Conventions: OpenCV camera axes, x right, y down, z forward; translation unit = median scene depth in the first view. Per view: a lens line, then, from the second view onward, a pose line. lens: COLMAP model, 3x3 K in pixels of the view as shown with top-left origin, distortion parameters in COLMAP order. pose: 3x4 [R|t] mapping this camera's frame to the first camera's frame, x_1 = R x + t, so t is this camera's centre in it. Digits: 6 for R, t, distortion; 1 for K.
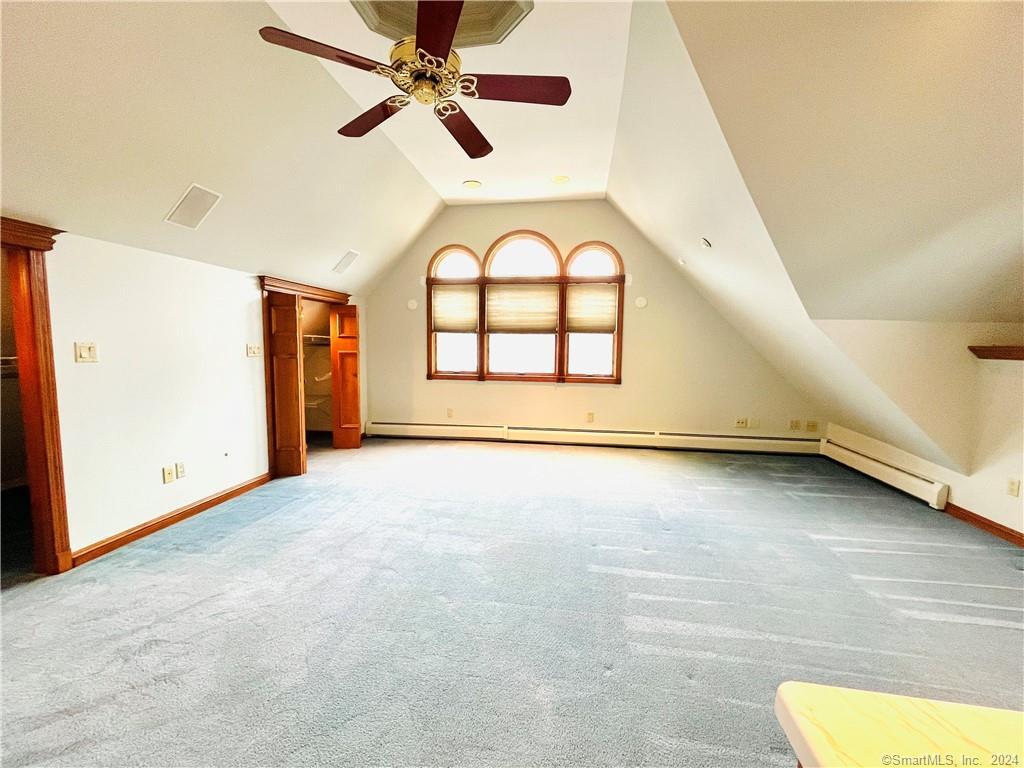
lens RADIAL K [[424.7, 0, 509.9], [0, 424.7, 382.9], [0, 0, 1]] dist [-0.006753, 0.000958]
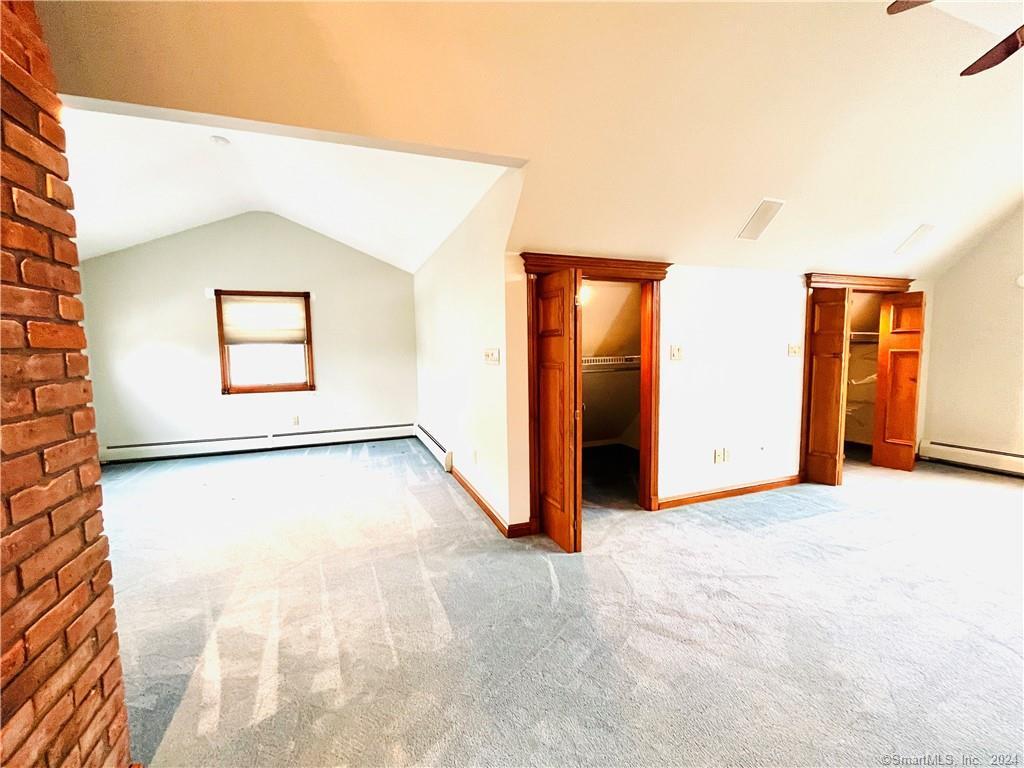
lens RADIAL K [[424.7, 0, 510.0], [0, 424.7, 384.3], [0, 0, 1]] dist [-0.006753, 0.000958]
pose [[0.491537, 0.057358, -0.868966, -0.059420], [-0.055156, 0.997876, 0.034668, 0.006139], [0.869109, 0.030888, 0.493656, -0.067228]]
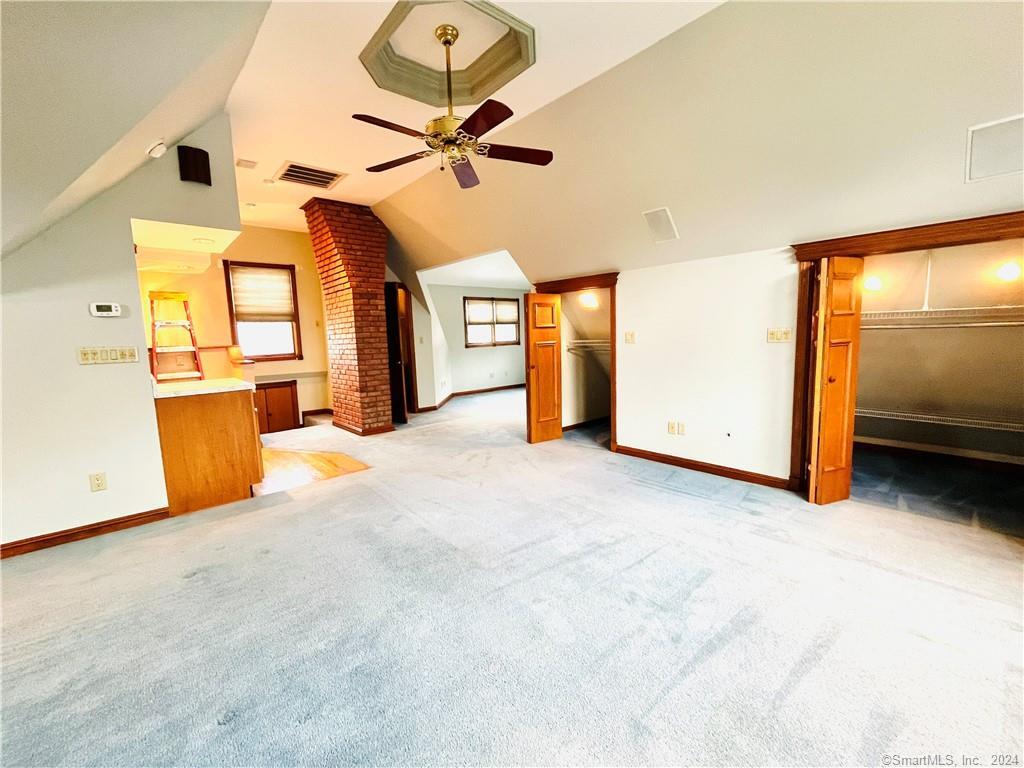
lens RADIAL K [[424.7, 0, 508.7], [0, 424.7, 386.1], [0, 0, 1]] dist [-0.006753, 0.000958]
pose [[-0.649026, 0.097123, -0.754541, 0.409718], [-0.046344, 0.984928, 0.166642, -0.088991], [0.759353, 0.143124, -0.634743, 1.082587]]
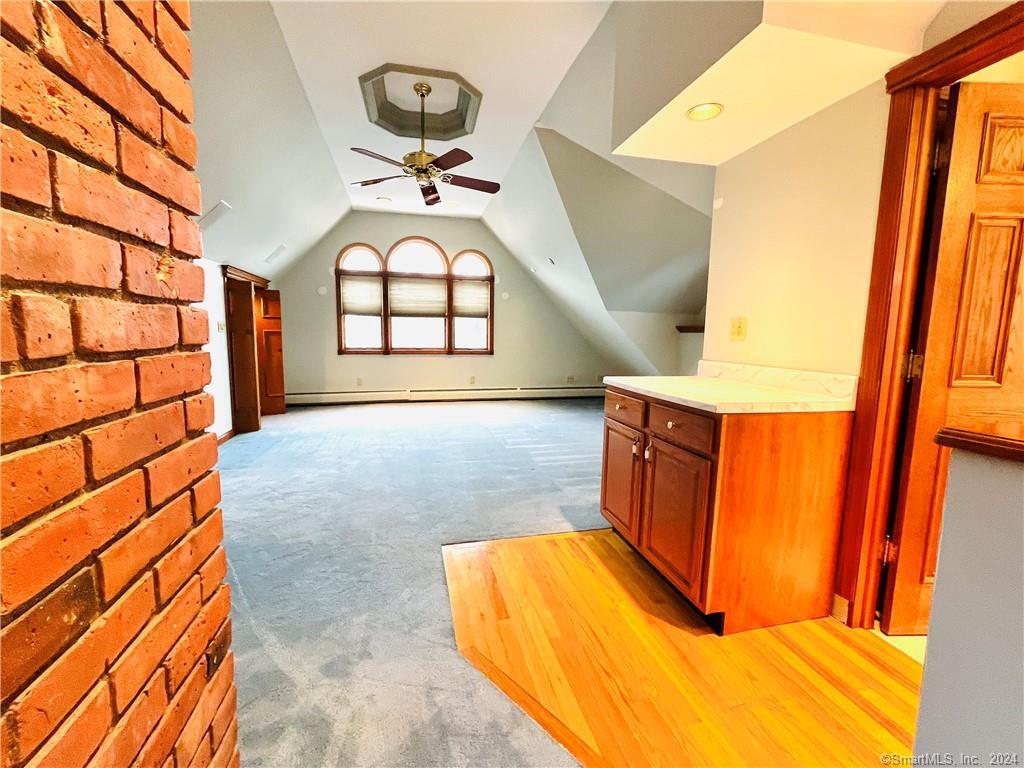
lens RADIAL K [[424.7, 0, 510.7], [0, 424.7, 384.2], [0, 0, 1]] dist [-0.006753, 0.000958]
pose [[0.924321, -0.044639, 0.378995, -0.287274], [0.031955, 0.998701, 0.039695, 0.060590], [-0.380275, -0.024581, 0.924547, -0.409394]]
